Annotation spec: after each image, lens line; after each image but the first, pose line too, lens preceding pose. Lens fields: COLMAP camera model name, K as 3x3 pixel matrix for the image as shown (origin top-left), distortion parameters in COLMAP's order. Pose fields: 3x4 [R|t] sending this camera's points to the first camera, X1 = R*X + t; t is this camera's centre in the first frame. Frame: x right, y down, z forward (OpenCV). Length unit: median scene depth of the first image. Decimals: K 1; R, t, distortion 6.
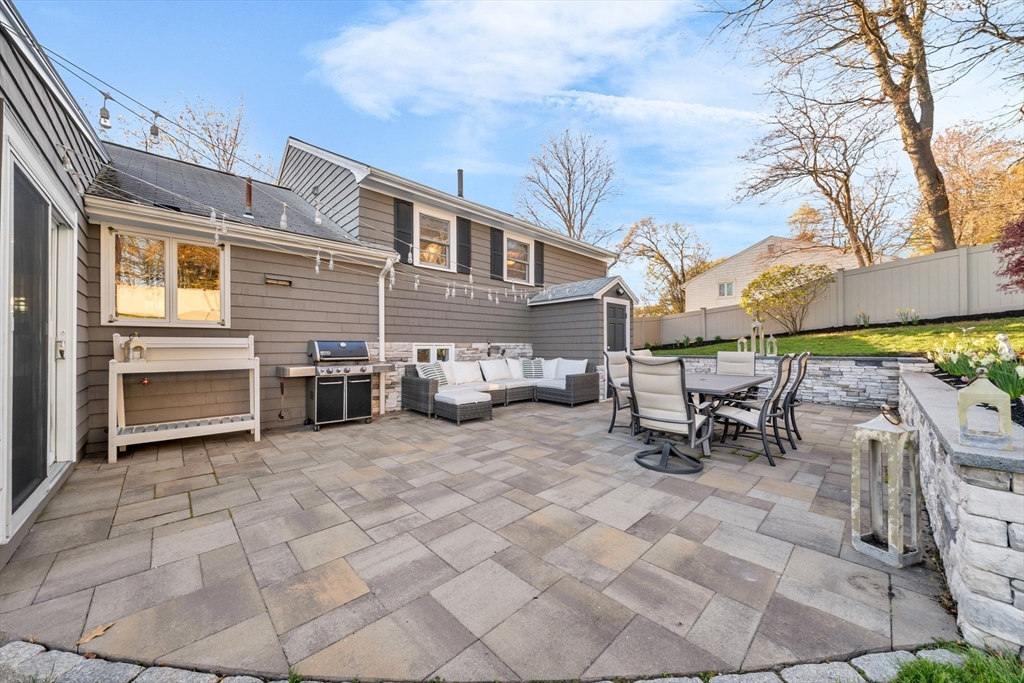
lens RADIAL K [[358.4, 0, 507.9], [0, 358.4, 346.0], [0, 0, 1]] dist [-0.000097, -0.000132]
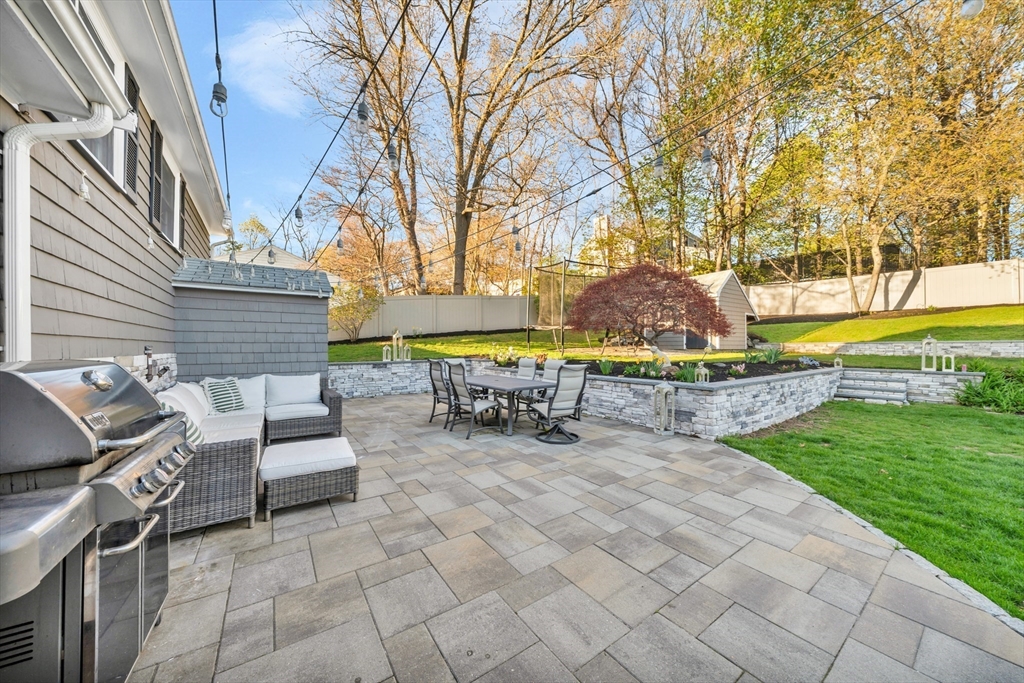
lens RADIAL K [[348.0, 0, 512.0], [0, 348.0, 341.5], [0, 0, 1]] dist [-0.000977, -0.000146]
pose [[0.150327, 0.017982, 0.988473, -0.926433], [0.000404, 0.999833, -0.018250, -0.035389], [-0.988636, 0.003142, 0.150295, 0.927418]]
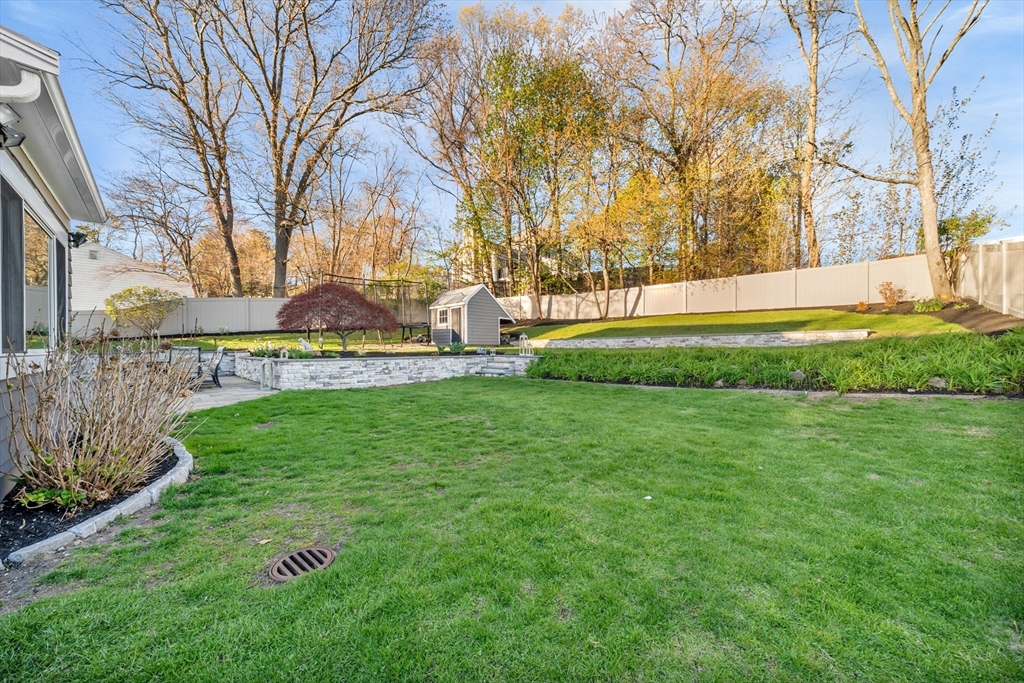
lens RADIAL K [[358.4, 0, 507.9], [0, 358.4, 346.0], [0, 0, 1]] dist [-0.000097, -0.000132]
pose [[-0.010413, 0.008512, 0.999910, -1.882729], [0.002943, 0.999960, -0.008482, 0.042247], [-0.999941, 0.002855, -0.010438, -1.103871]]
